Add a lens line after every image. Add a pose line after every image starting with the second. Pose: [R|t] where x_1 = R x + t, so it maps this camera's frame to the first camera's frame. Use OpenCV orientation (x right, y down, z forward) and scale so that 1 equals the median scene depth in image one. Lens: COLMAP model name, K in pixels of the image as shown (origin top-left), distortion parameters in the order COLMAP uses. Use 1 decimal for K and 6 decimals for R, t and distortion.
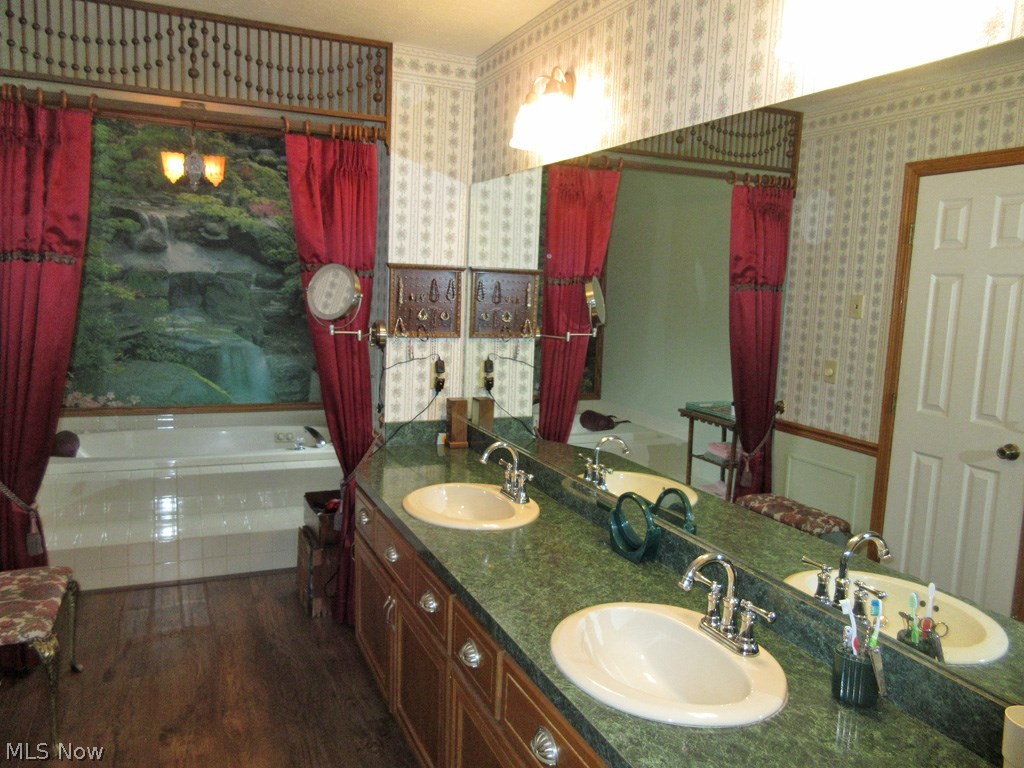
lens RADIAL K [[762.8, 0, 512.3], [0, 762.8, 382.5], [0, 0, 1]] dist [0.001979, 0.004280]
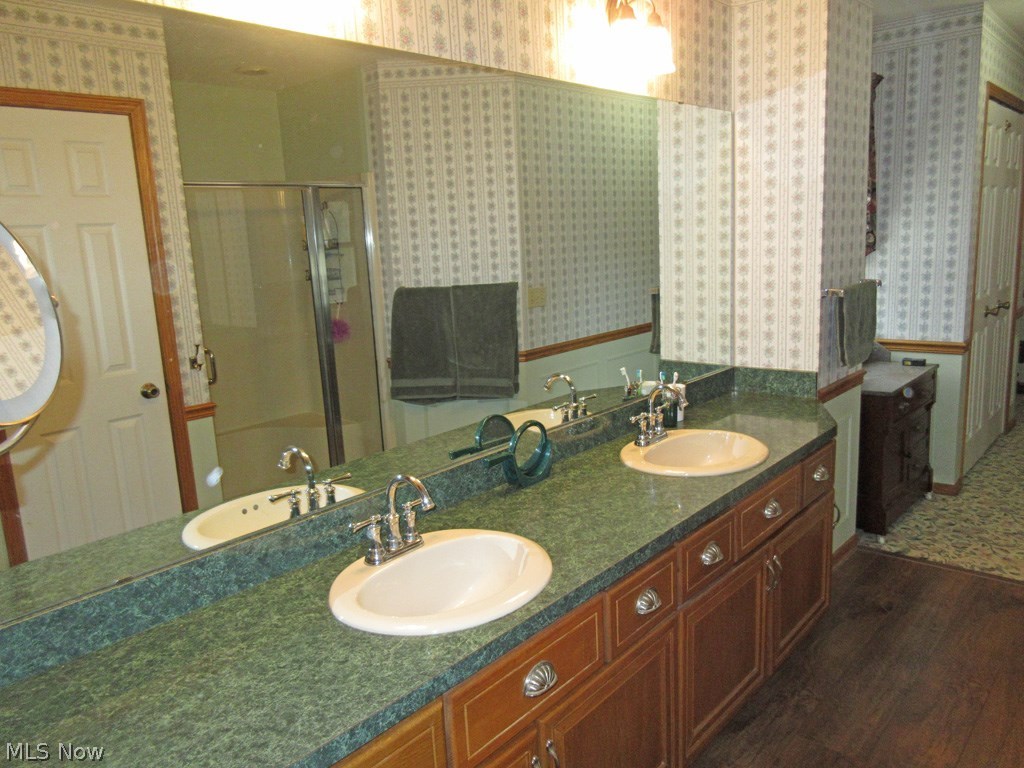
lens RADIAL K [[762.8, 0, 512.4], [0, 762.8, 384.2], [0, 0, 1]] dist [0.001979, 0.004280]
pose [[-0.411680, -0.190030, 0.891296, -0.475321], [0.160202, 0.947698, 0.276050, -0.123660], [-0.897137, 0.256432, -0.359705, 0.869445]]
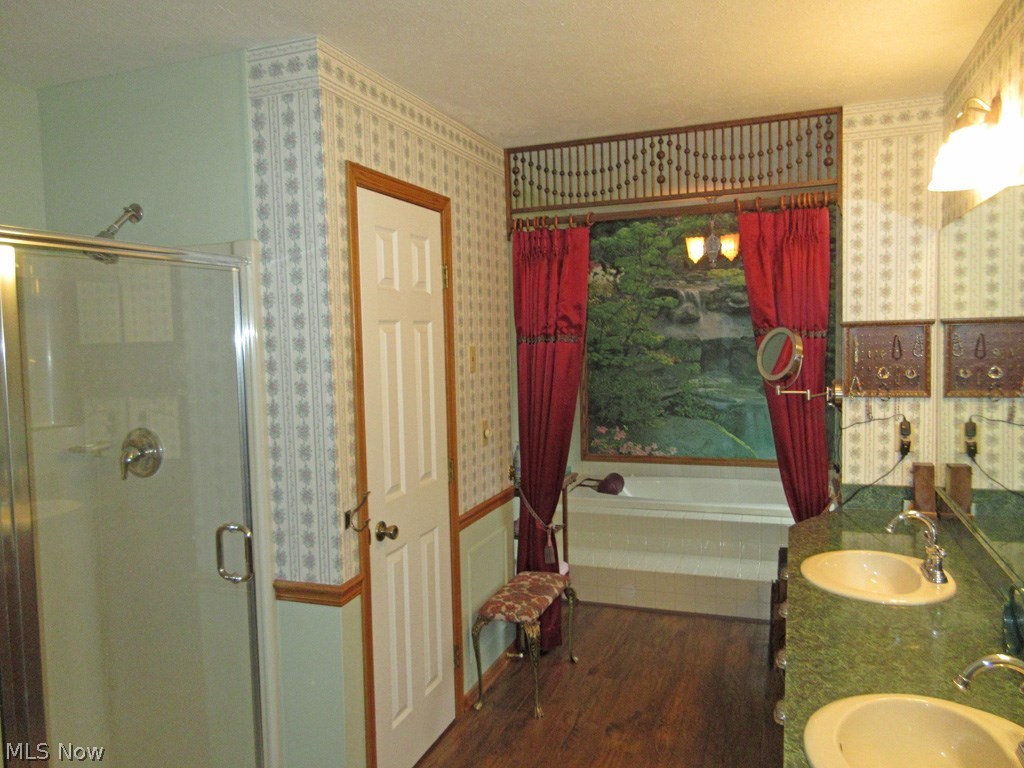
lens RADIAL K [[762.8, 0, 510.5], [0, 762.8, 381.9], [0, 0, 1]] dist [0.001979, 0.004280]
pose [[0.710273, -0.017168, -0.703717, 0.226019], [-0.036521, 0.997457, -0.061196, -0.002706], [0.702979, 0.069167, 0.707840, 0.000258]]
